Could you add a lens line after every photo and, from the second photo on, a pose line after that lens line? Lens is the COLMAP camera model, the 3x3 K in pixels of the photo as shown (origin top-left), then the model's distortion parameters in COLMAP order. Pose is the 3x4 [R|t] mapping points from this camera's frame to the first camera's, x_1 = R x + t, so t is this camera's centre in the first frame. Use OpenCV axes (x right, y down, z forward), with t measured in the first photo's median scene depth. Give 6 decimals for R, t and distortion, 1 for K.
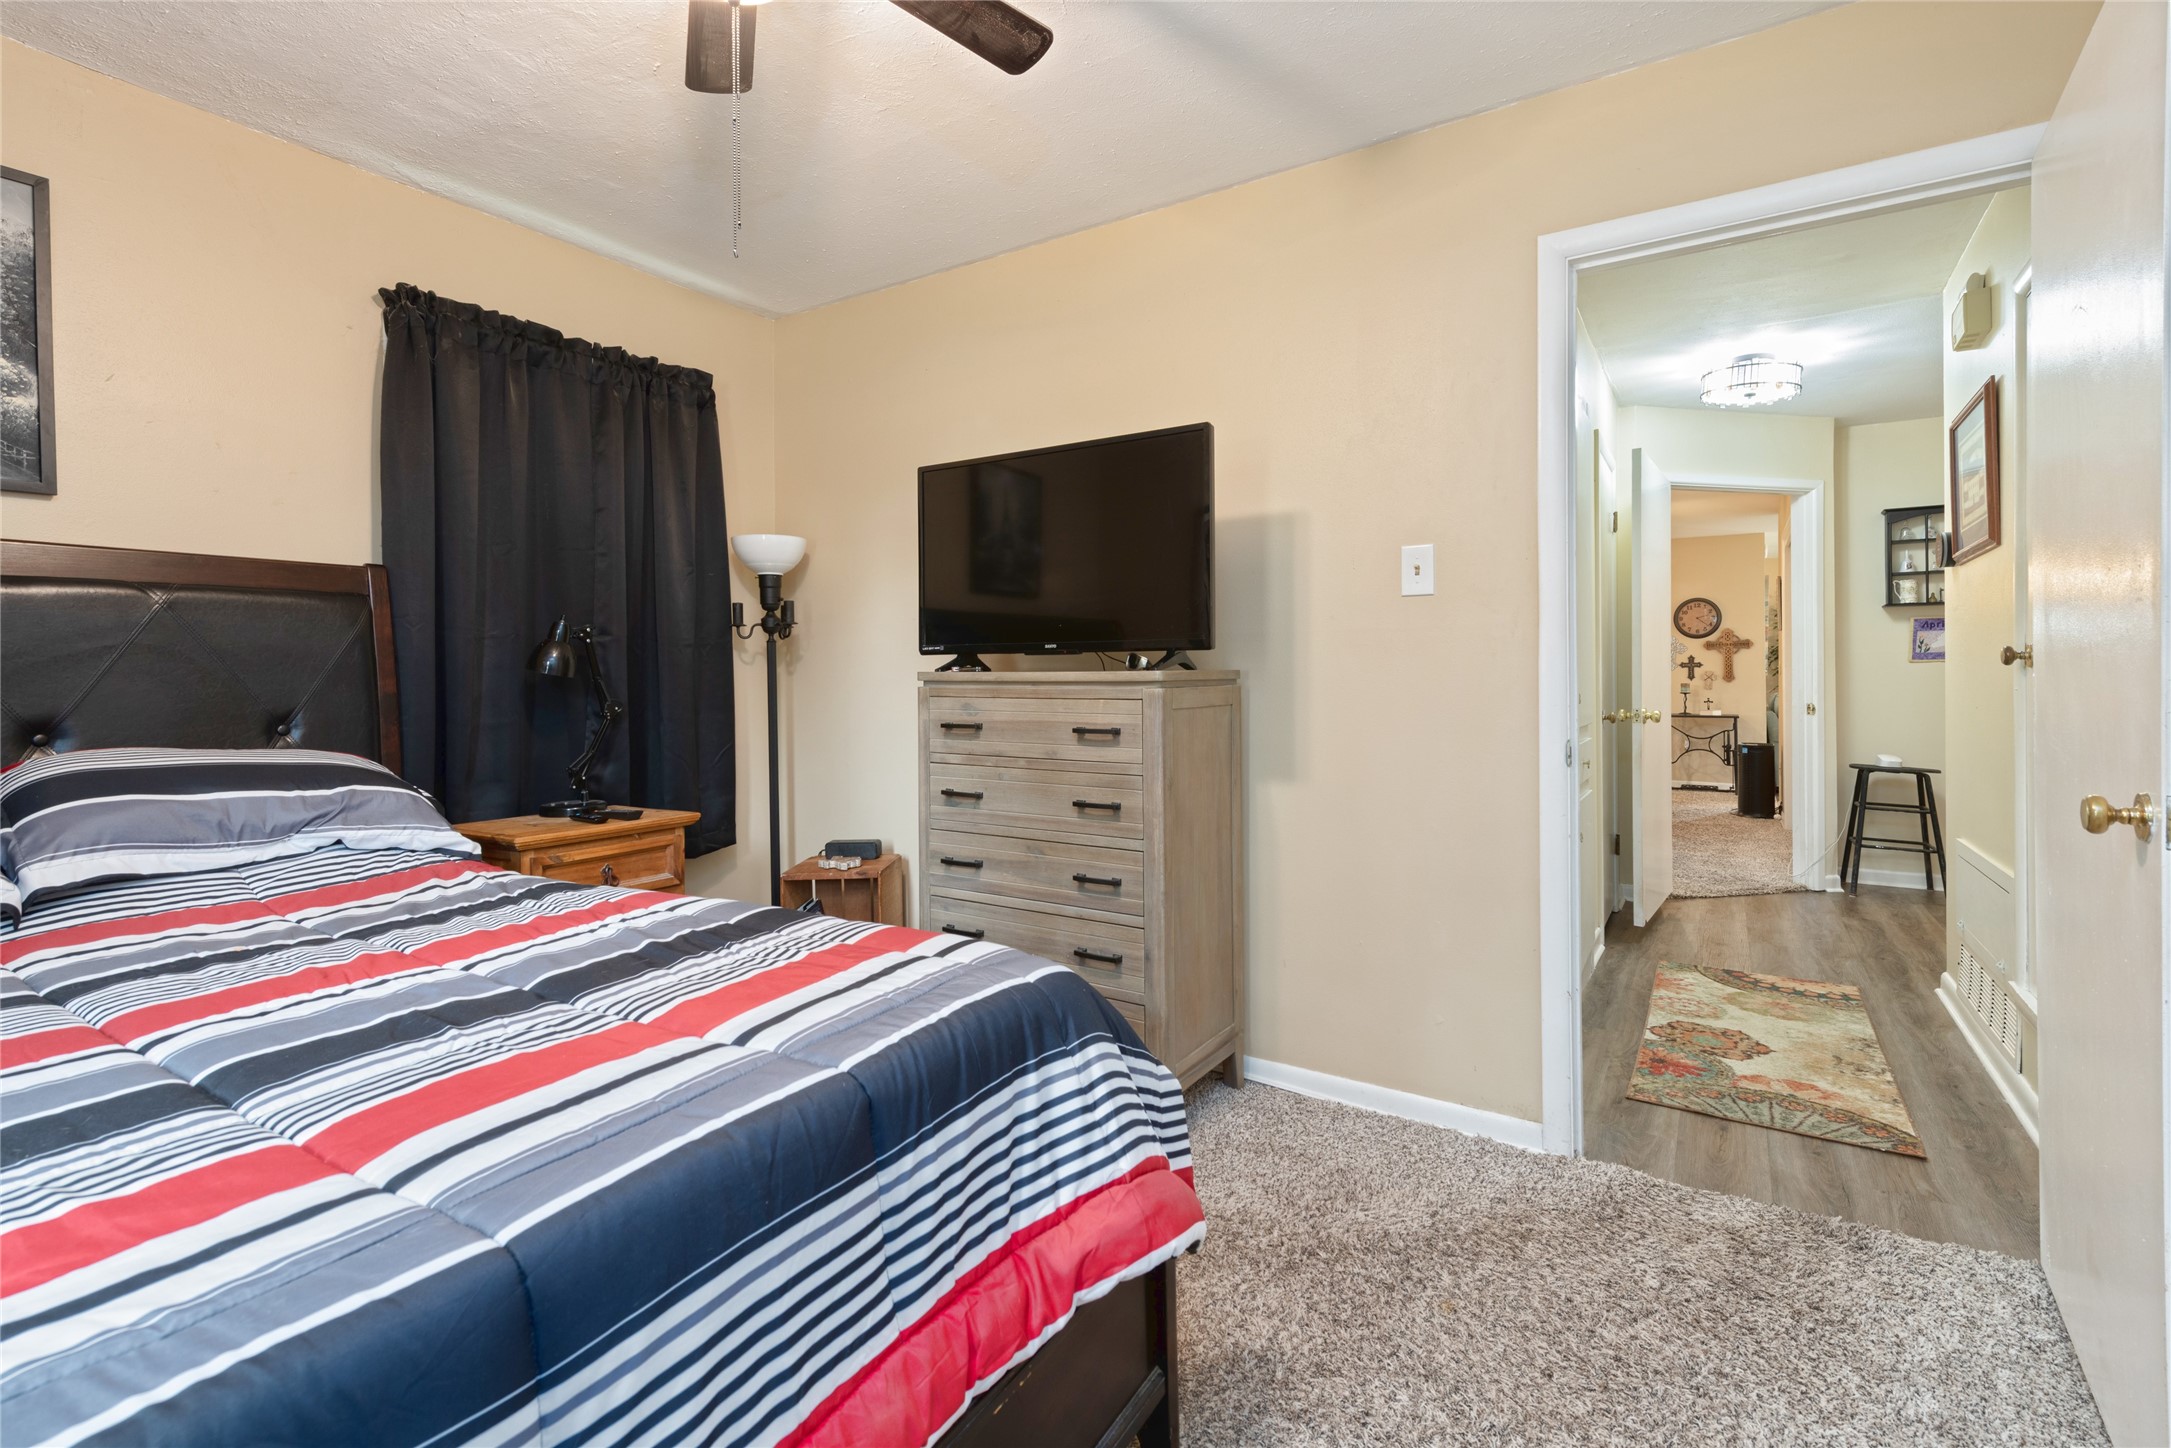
lens RADIAL K [[980.4, 0, 1081.6], [0, 980.4, 677.9], [0, 0, 1]] dist [0.000510, -0.000054]
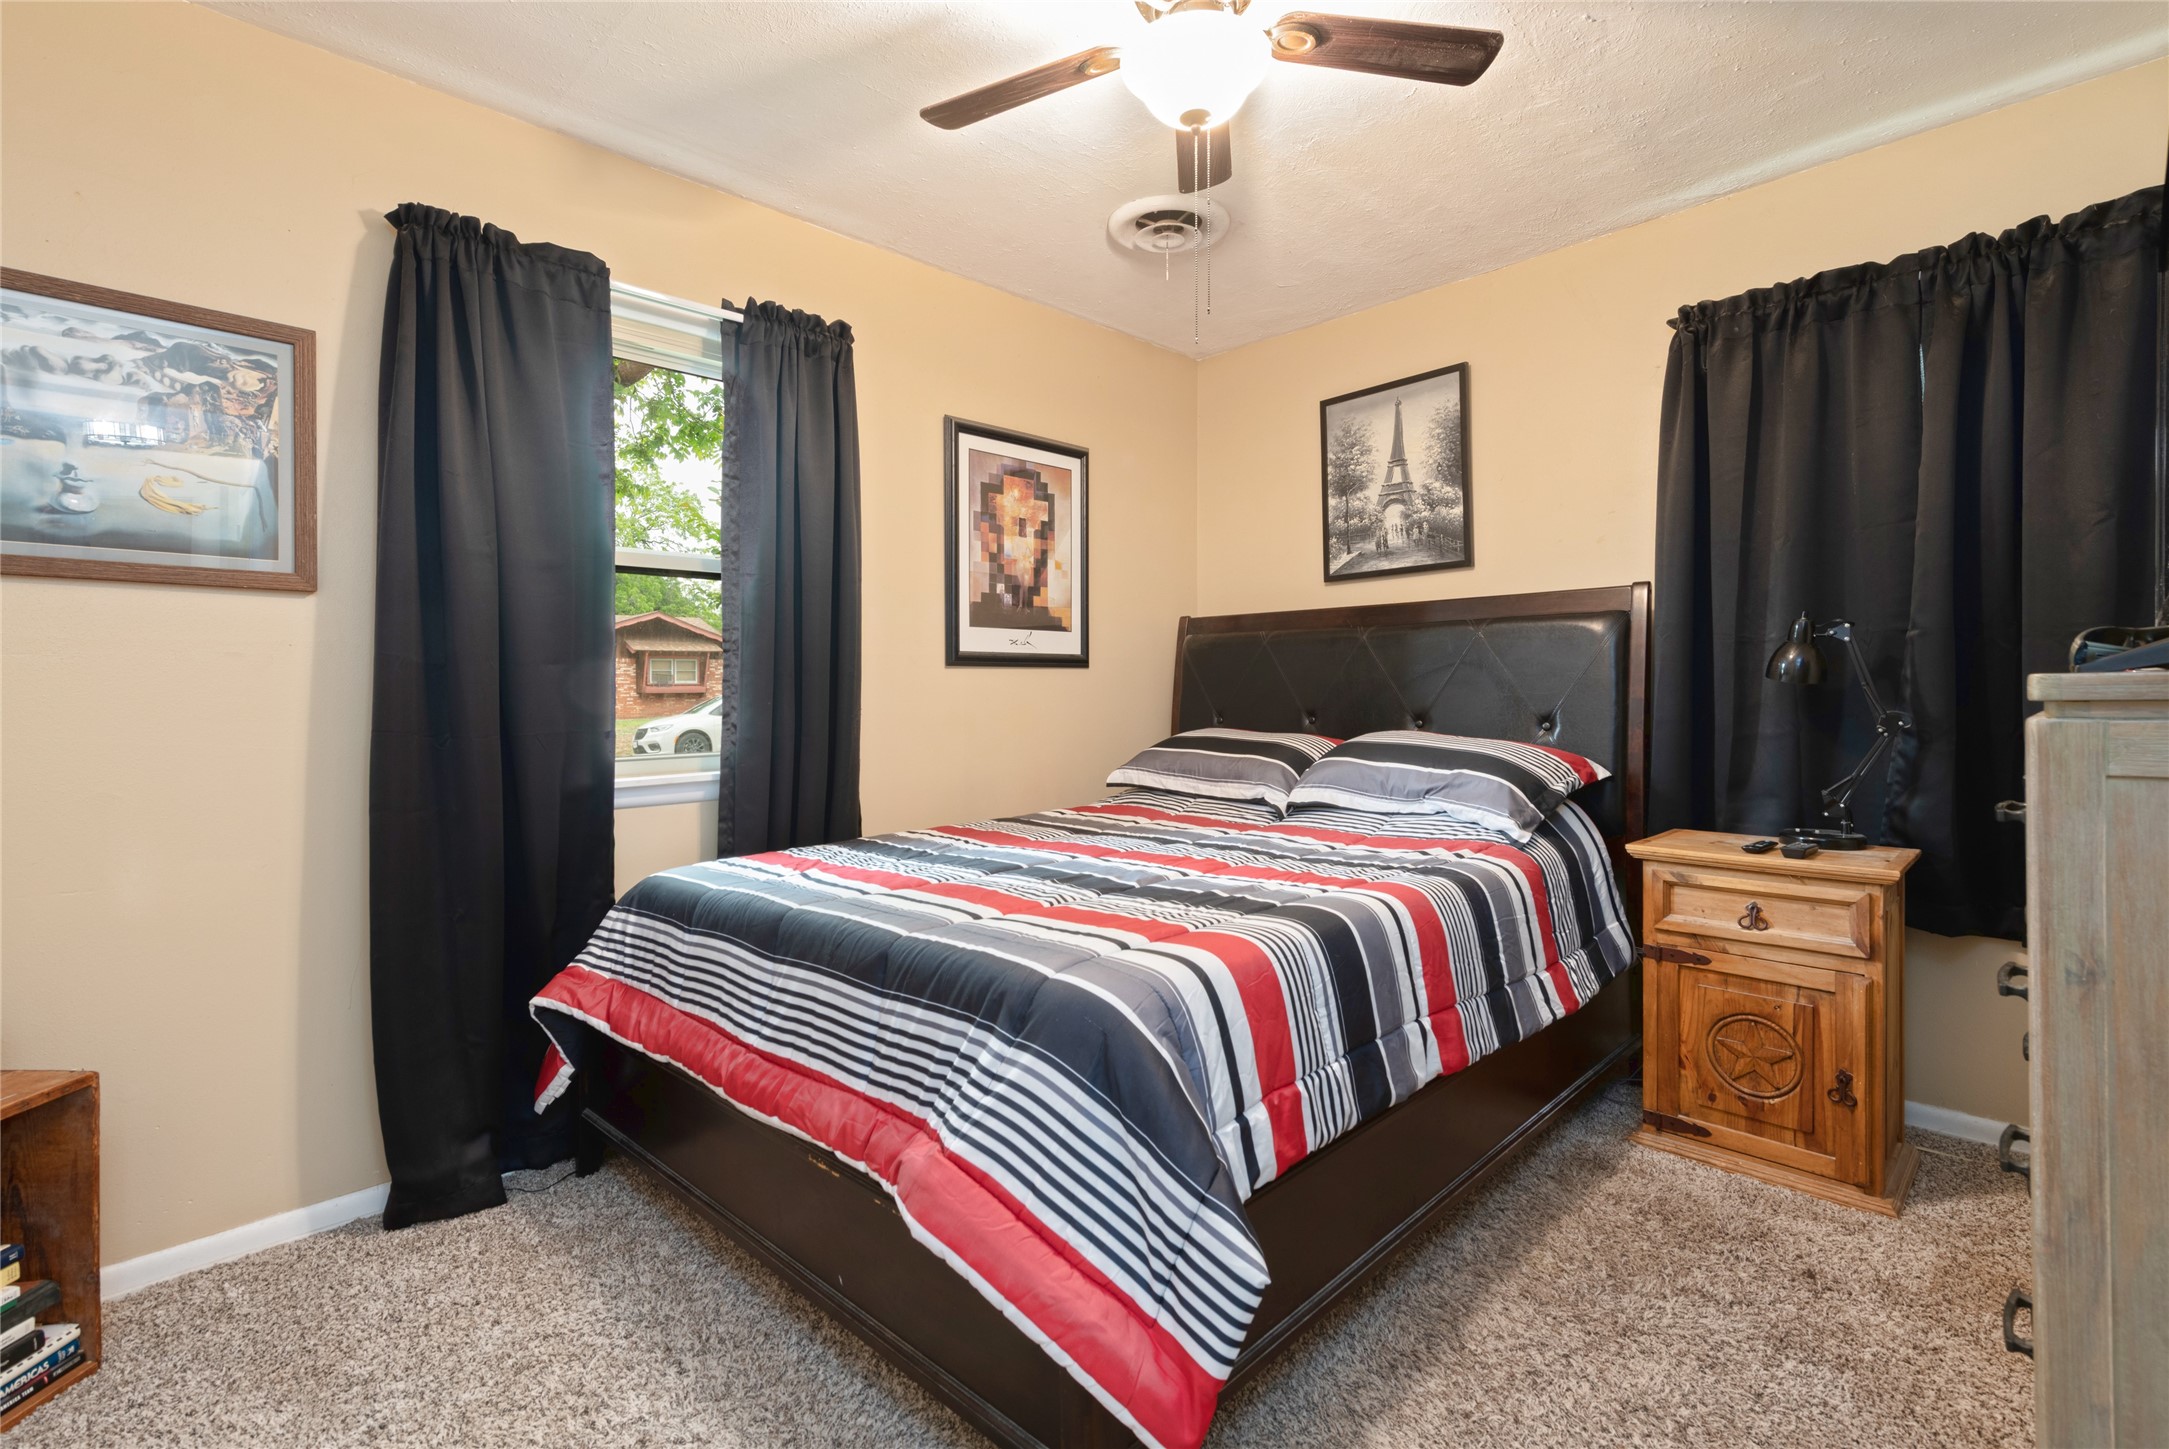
lens RADIAL K [[960.2, 0, 1075.7], [0, 960.2, 693.9], [0, 0, 1]] dist [0.001321, -0.000006]
pose [[-0.219190, 0.014228, -0.975578, 0.563818], [0.007247, 0.999890, 0.012955, -0.009506], [0.975655, -0.004230, -0.219269, 0.732663]]
